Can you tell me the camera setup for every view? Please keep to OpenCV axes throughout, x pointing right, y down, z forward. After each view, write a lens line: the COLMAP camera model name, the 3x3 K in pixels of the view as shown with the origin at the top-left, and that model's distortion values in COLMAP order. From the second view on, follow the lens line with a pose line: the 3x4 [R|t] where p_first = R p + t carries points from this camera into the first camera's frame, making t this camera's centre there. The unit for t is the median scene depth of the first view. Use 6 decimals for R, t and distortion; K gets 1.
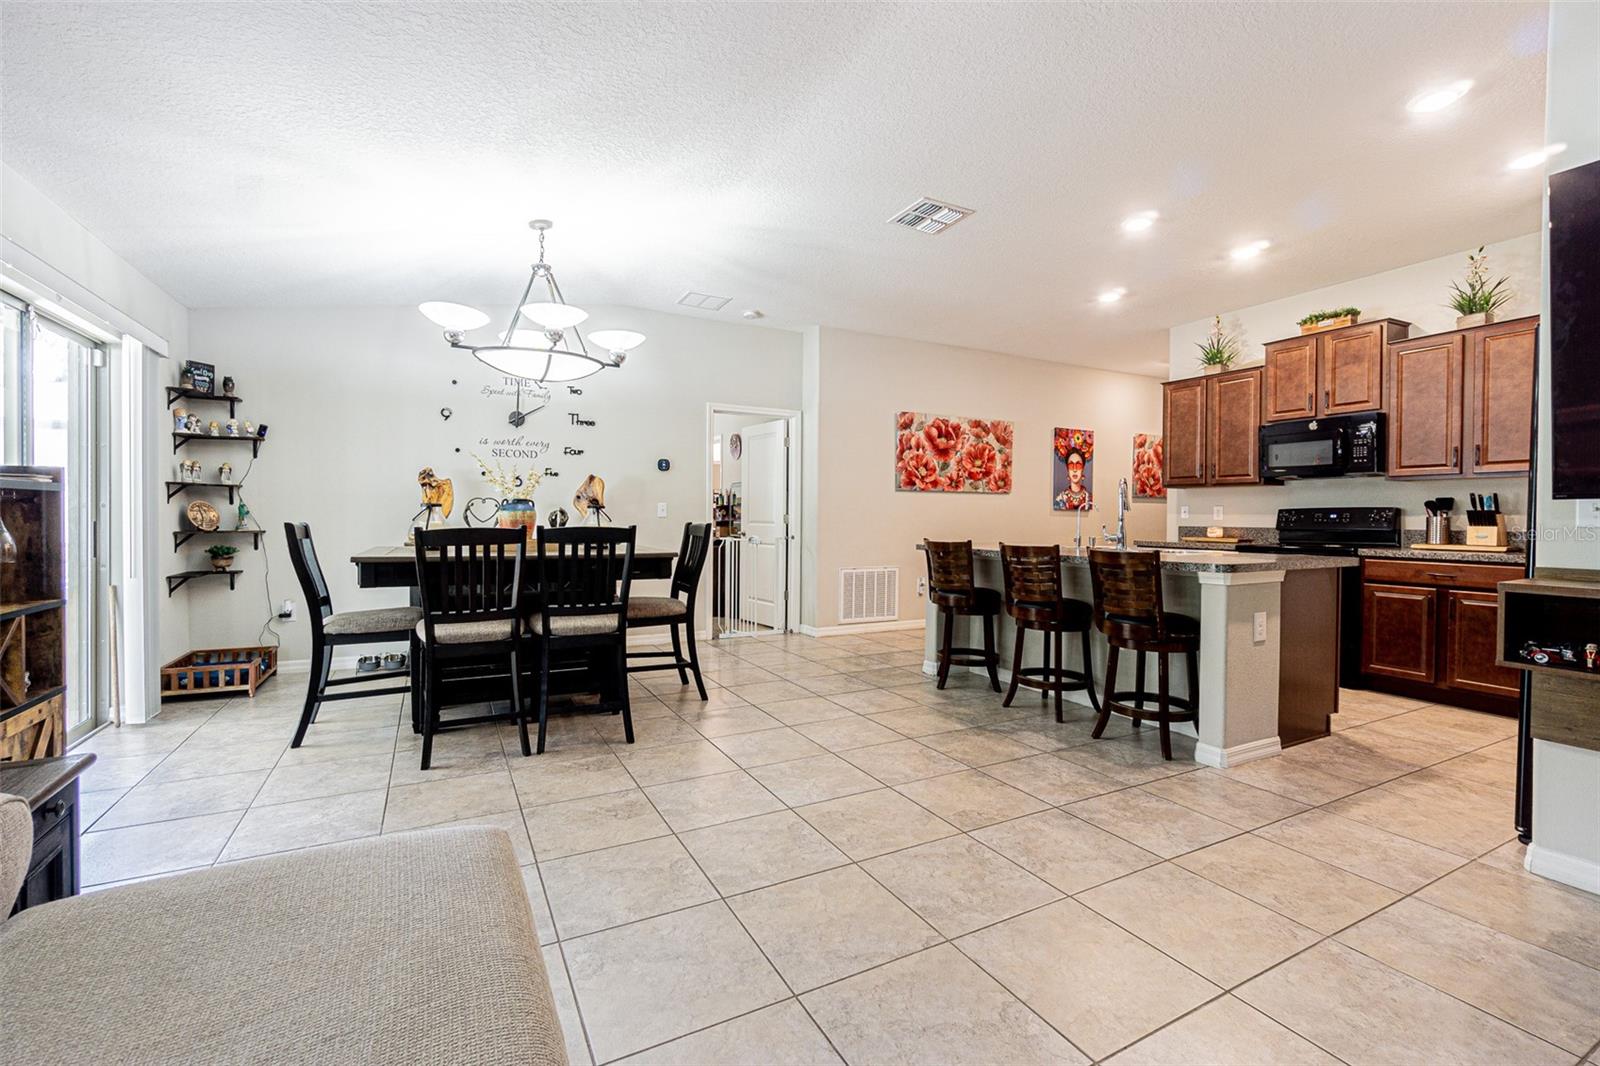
lens RADIAL K [[691.9, 0, 796.6], [0, 691.9, 526.1], [0, 0, 1]] dist [-0.006606, 0.002167]
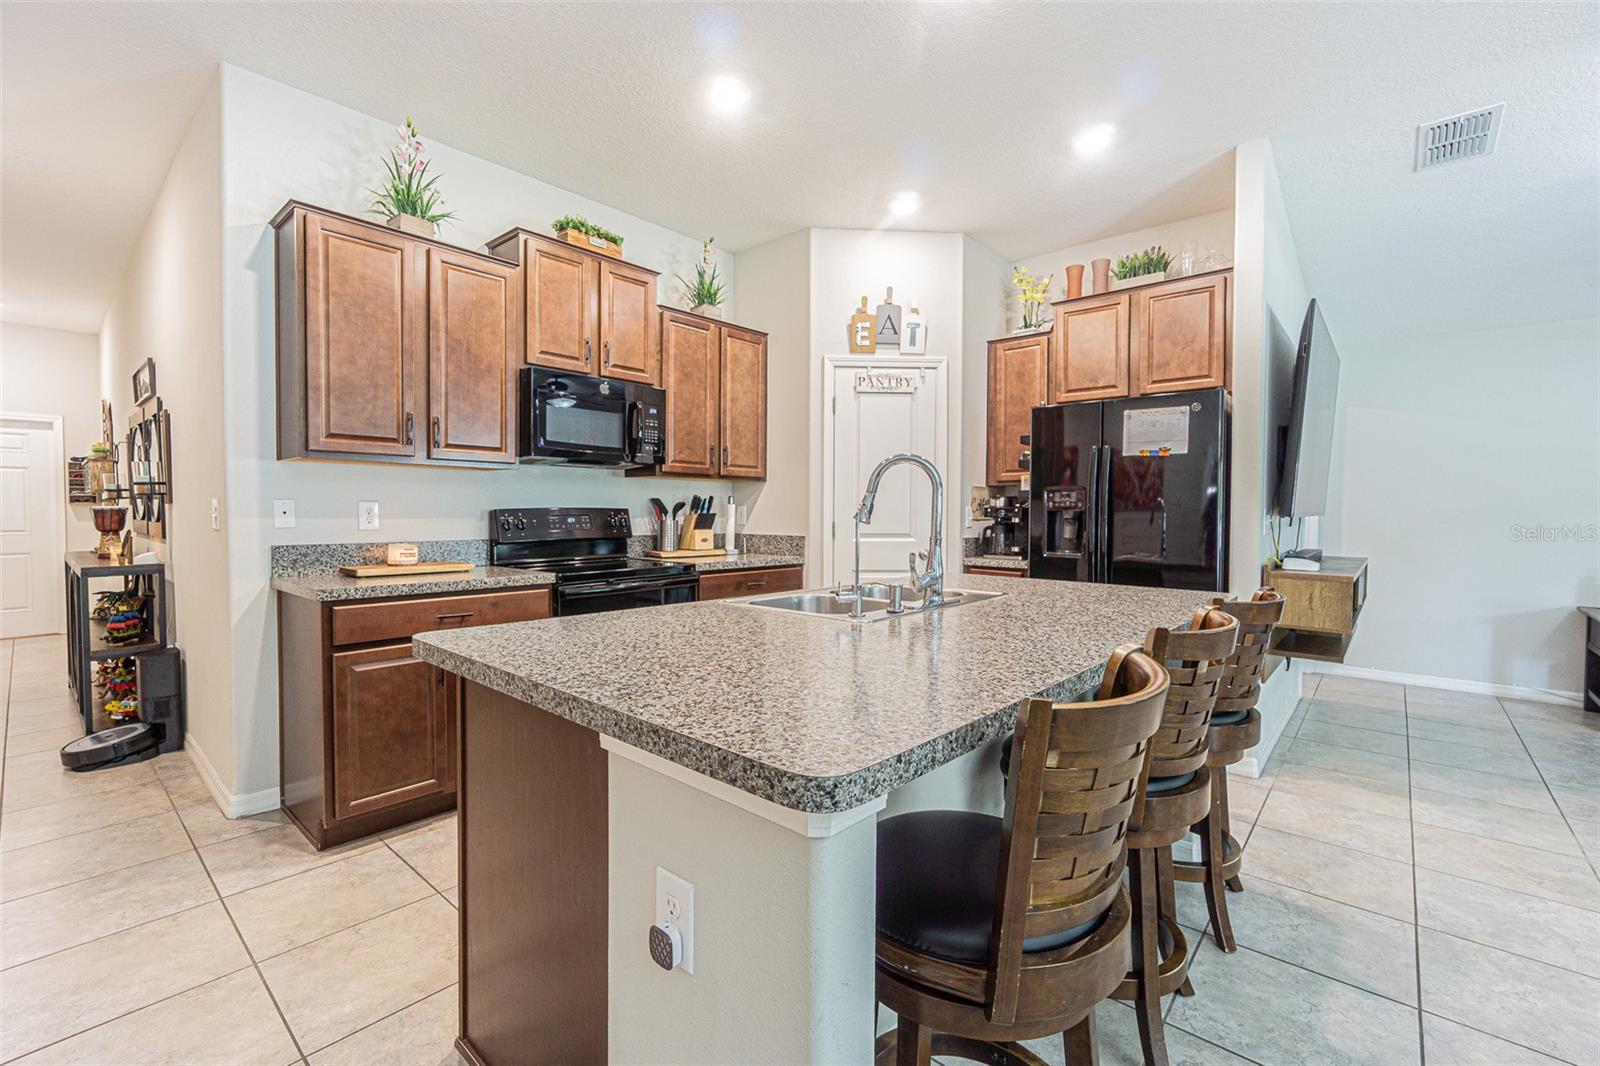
lens RADIAL K [[691.9, 0, 792.4], [0, 691.9, 522.8], [0, 0, 1]] dist [-0.006606, 0.002167]
pose [[-0.361436, -0.024005, 0.932088, 0.044889], [0.003870, 0.999621, 0.027245, -0.031954], [-0.932389, 0.013454, -0.361207, 1.108205]]
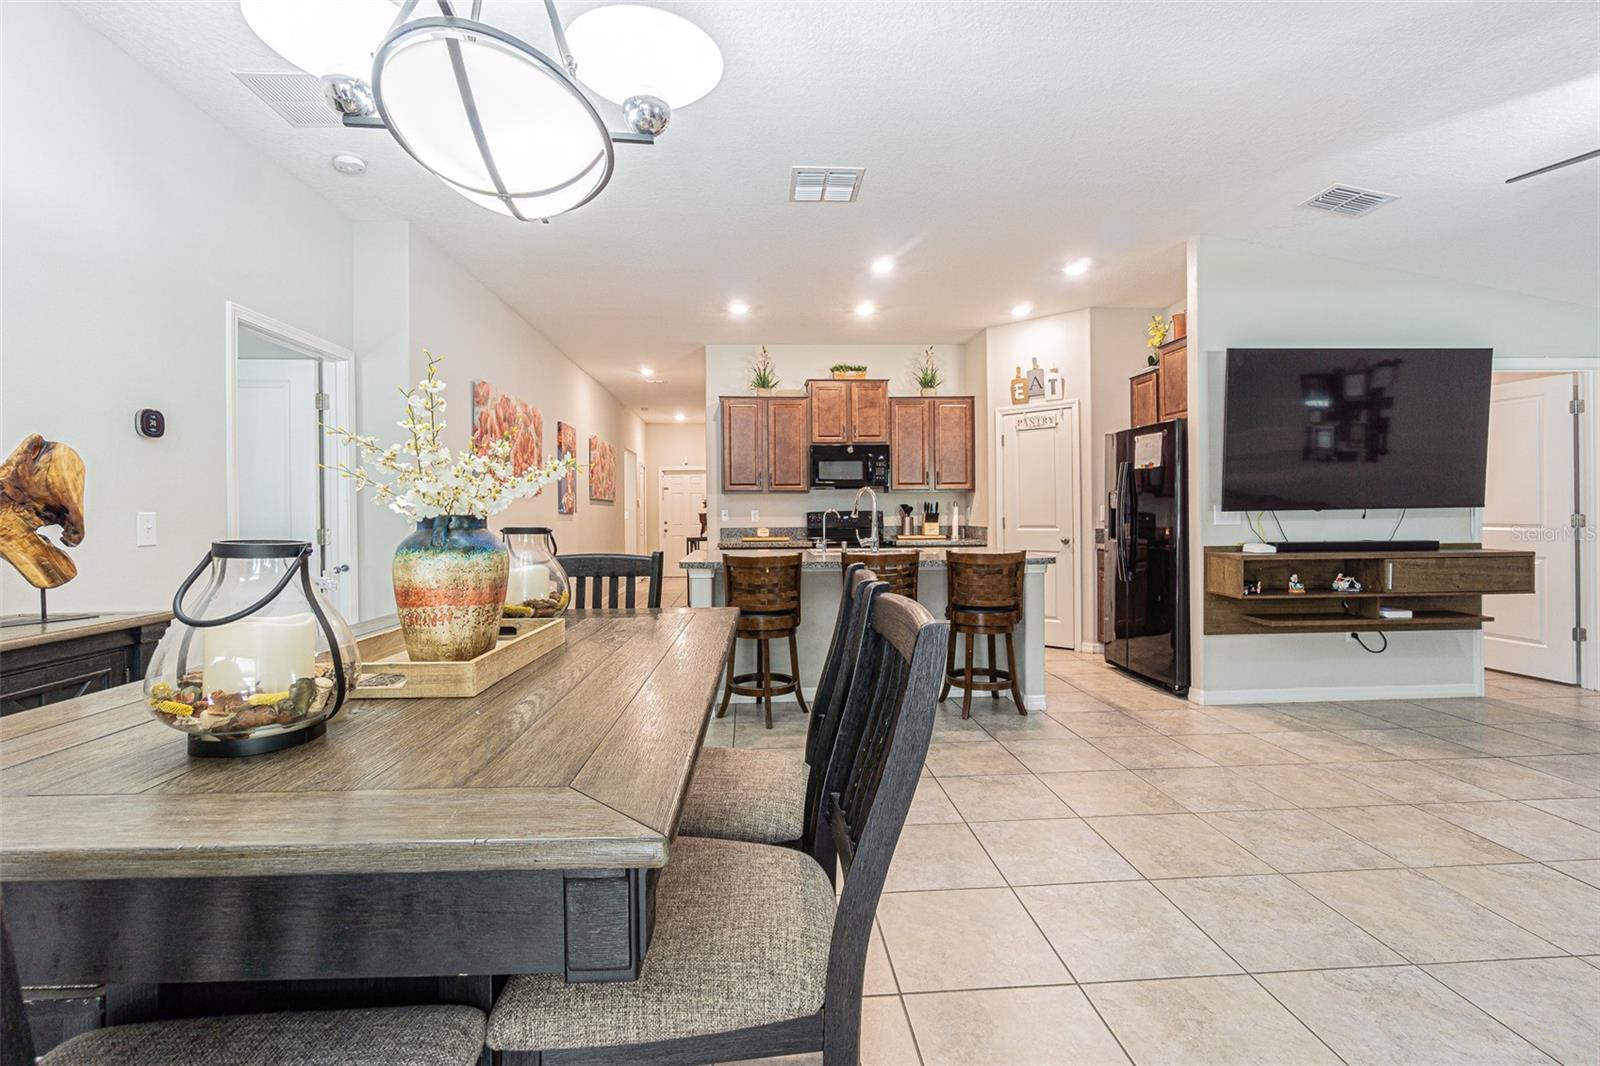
lens RADIAL K [[691.9, 0, 795.6], [0, 691.9, 517.6], [0, 0, 1]] dist [-0.006606, 0.002167]
pose [[0.403049, -0.018342, 0.914994, -0.527784], [0.024056, 0.999666, 0.009442, -0.030947], [-0.914862, 0.018206, 0.403356, 0.578927]]
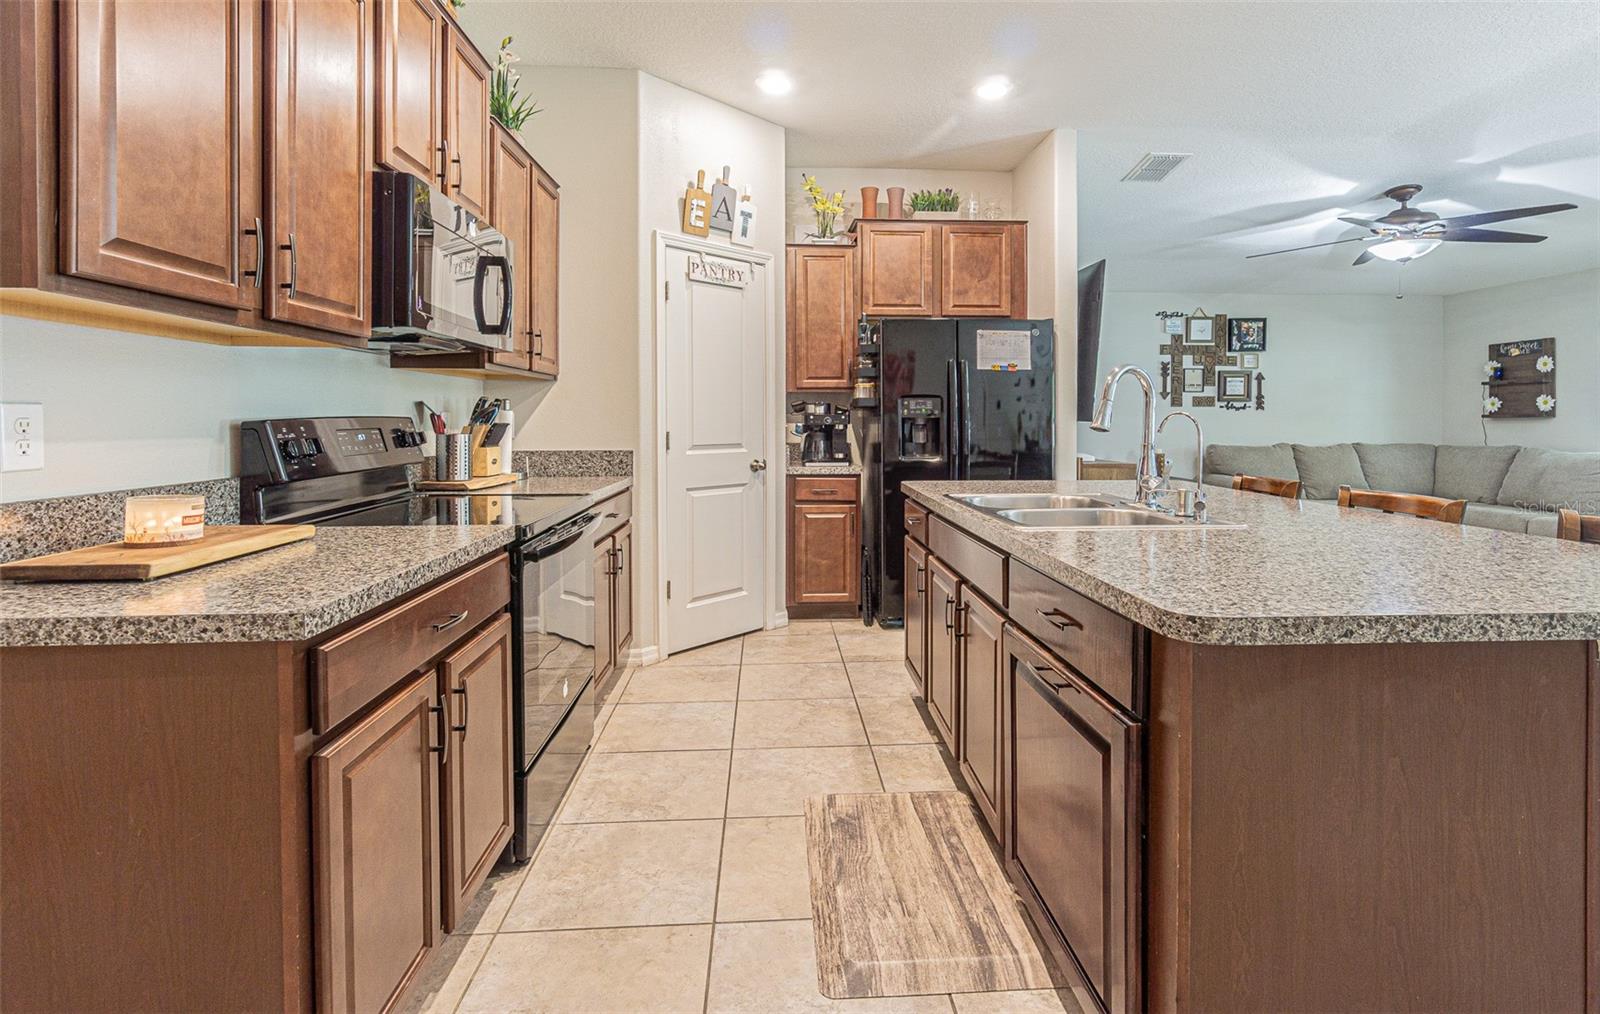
lens RADIAL K [[717.0, 0, 851.9], [0, 717.0, 429.4], [0, 0, 1]] dist [-0.005406, -0.000401]
pose [[-0.909636, -0.011724, 0.415240, 0.349891], [0.000225, 0.999588, 0.028717, -0.033679], [-0.415405, 0.026216, -0.909259, 1.346834]]
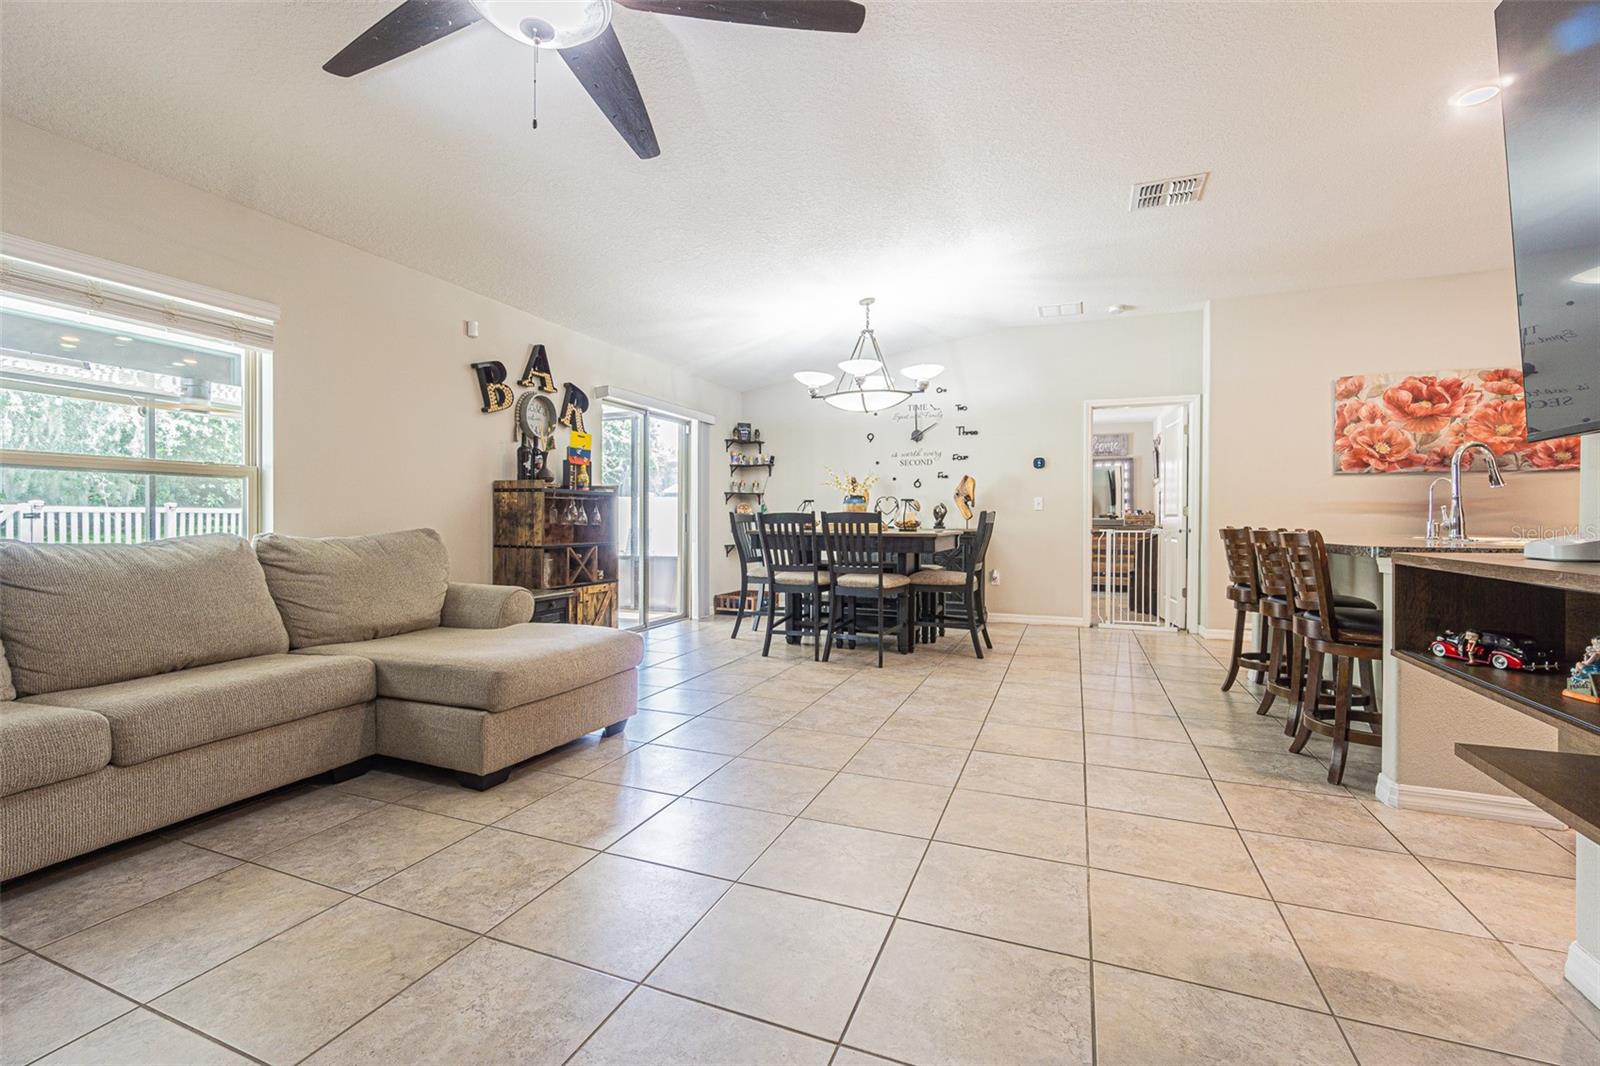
lens RADIAL K [[691.9, 0, 788.4], [0, 691.9, 531.3], [0, 0, 1]] dist [-0.006606, 0.002167]
pose [[0.640286, 0.008490, -0.768090, 0.504026], [-0.008294, 0.999957, 0.004139, 0.024799], [0.768092, 0.003720, 0.640329, -0.025248]]
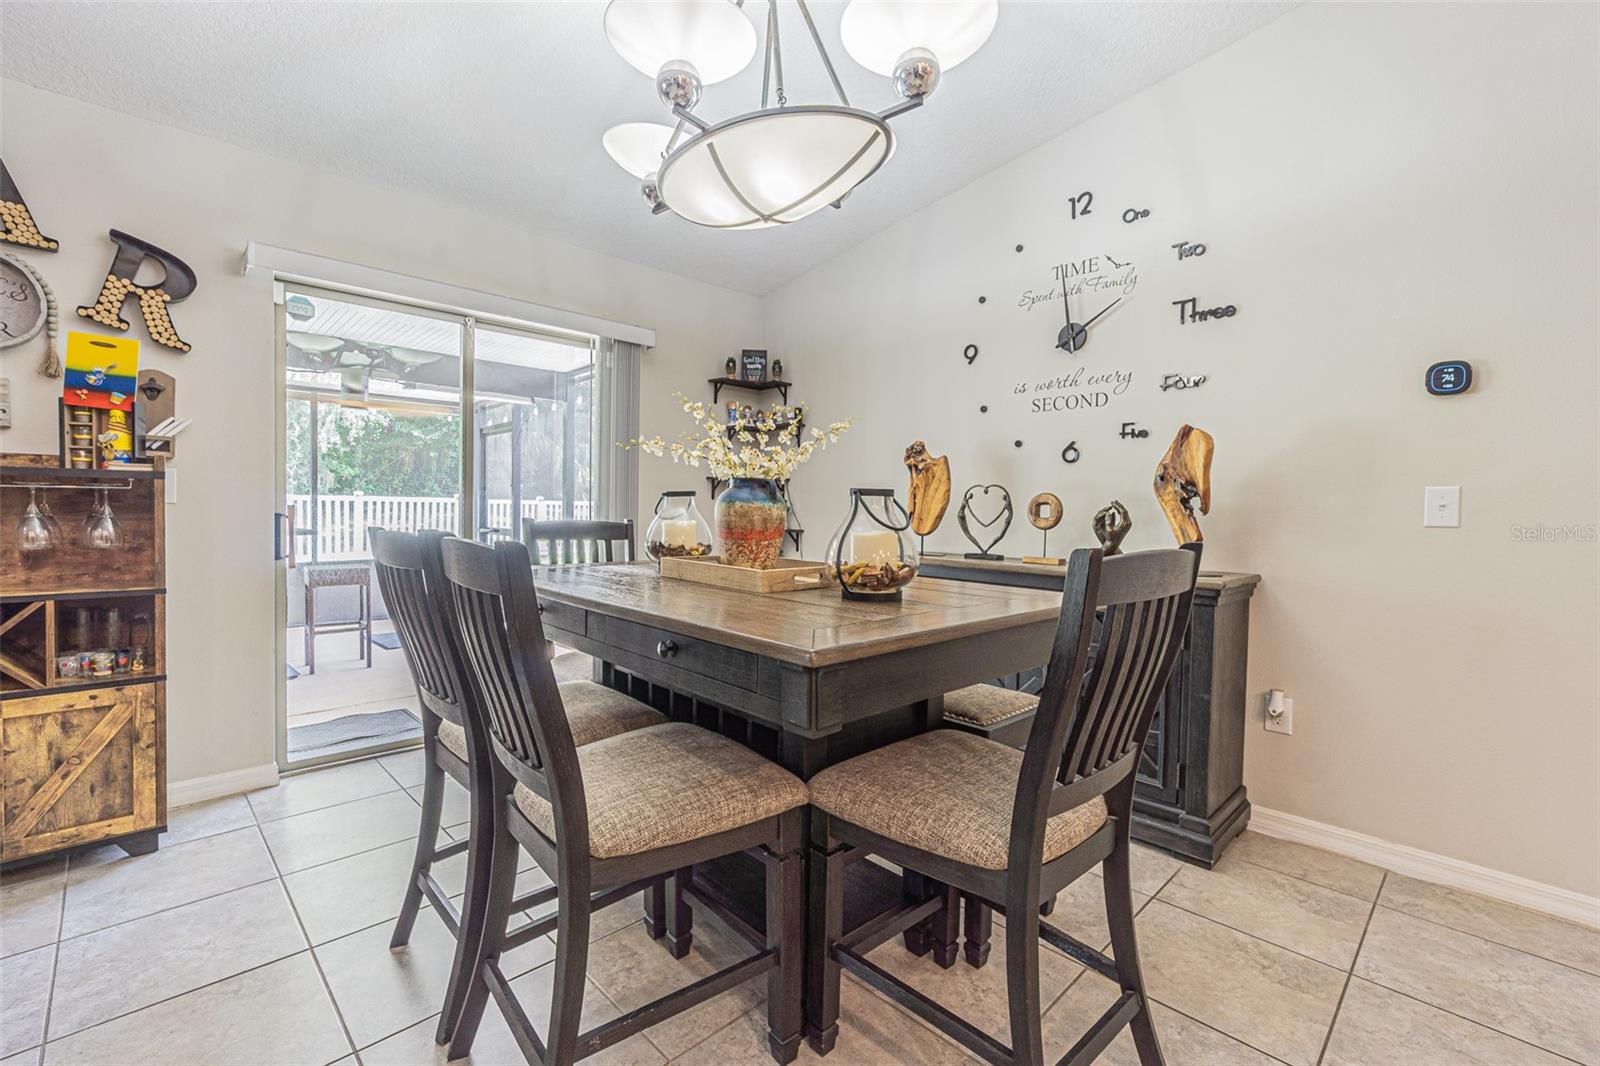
lens RADIAL K [[691.9, 0, 795.3], [0, 691.9, 530.5], [0, 0, 1]] dist [-0.006606, 0.002167]
pose [[0.281780, 0.030771, -0.958985, 0.064885], [-0.028155, 0.999320, 0.023793, -0.012543], [0.959066, 0.020296, 0.282455, 0.729092]]
